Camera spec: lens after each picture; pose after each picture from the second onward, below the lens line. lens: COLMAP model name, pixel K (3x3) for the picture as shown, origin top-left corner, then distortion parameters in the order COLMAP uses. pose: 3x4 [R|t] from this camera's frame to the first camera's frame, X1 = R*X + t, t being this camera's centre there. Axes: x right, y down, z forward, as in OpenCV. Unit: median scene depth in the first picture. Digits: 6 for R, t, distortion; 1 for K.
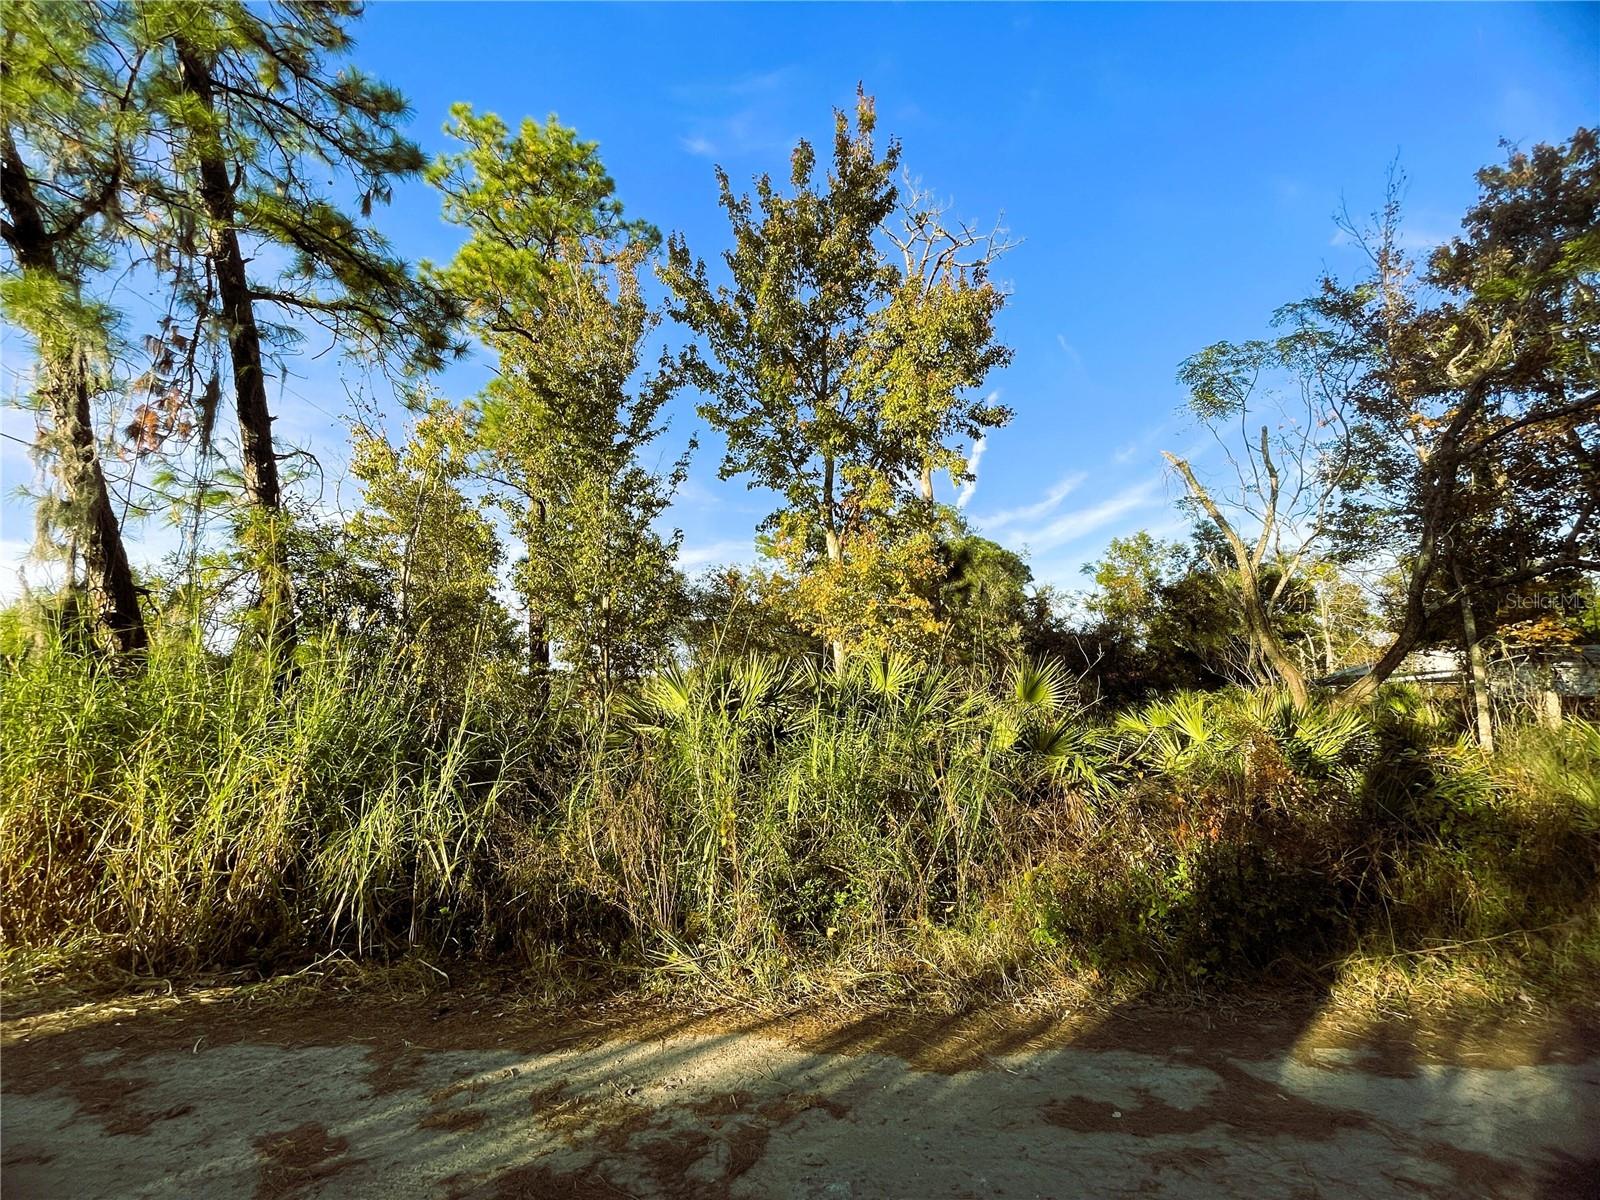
lens RADIAL K [[647.4, 0, 796.7], [0, 647.4, 595.8], [0, 0, 1]] dist [-0.002113, -0.000351]
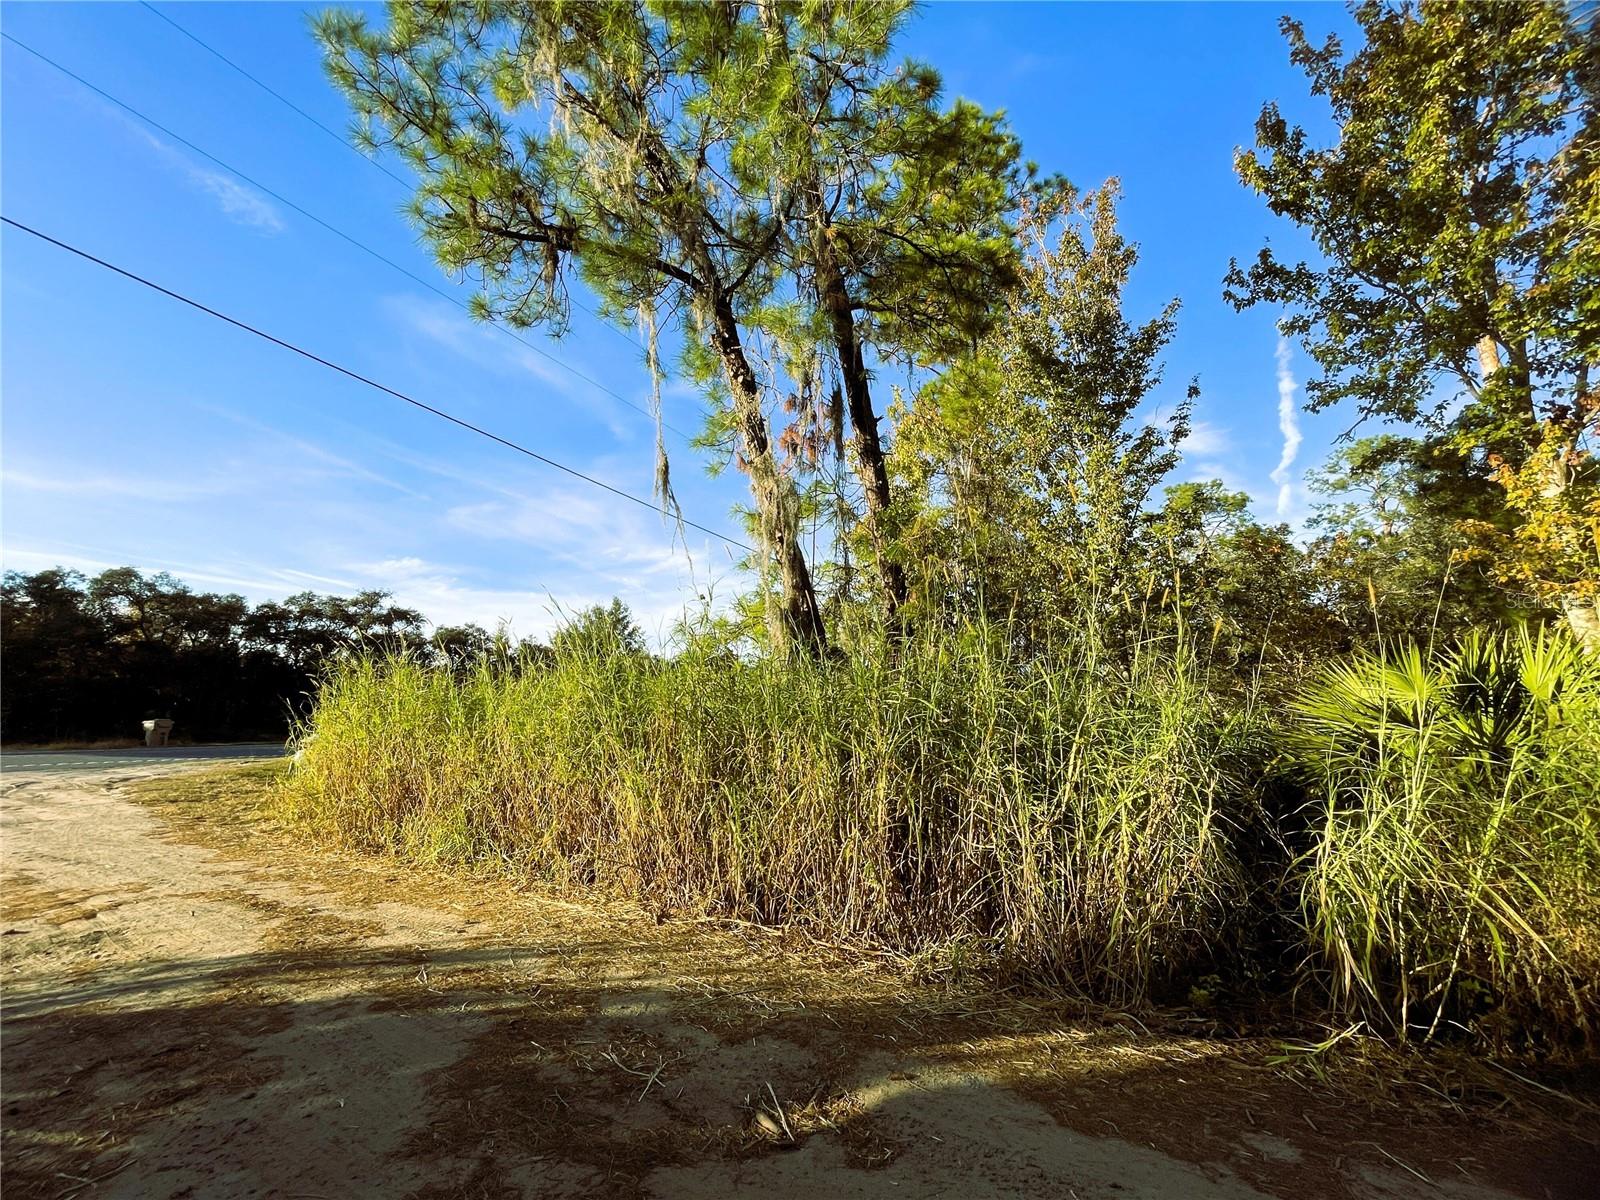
lens RADIAL K [[647.4, 0, 796.7], [0, 647.4, 595.8], [0, 0, 1]] dist [-0.002113, -0.000351]
pose [[0.886129, -0.079796, -0.456516, -0.348851], [0.077425, 0.996711, -0.023932, 0.015172], [0.456924, -0.014139, 0.889393, 0.013610]]
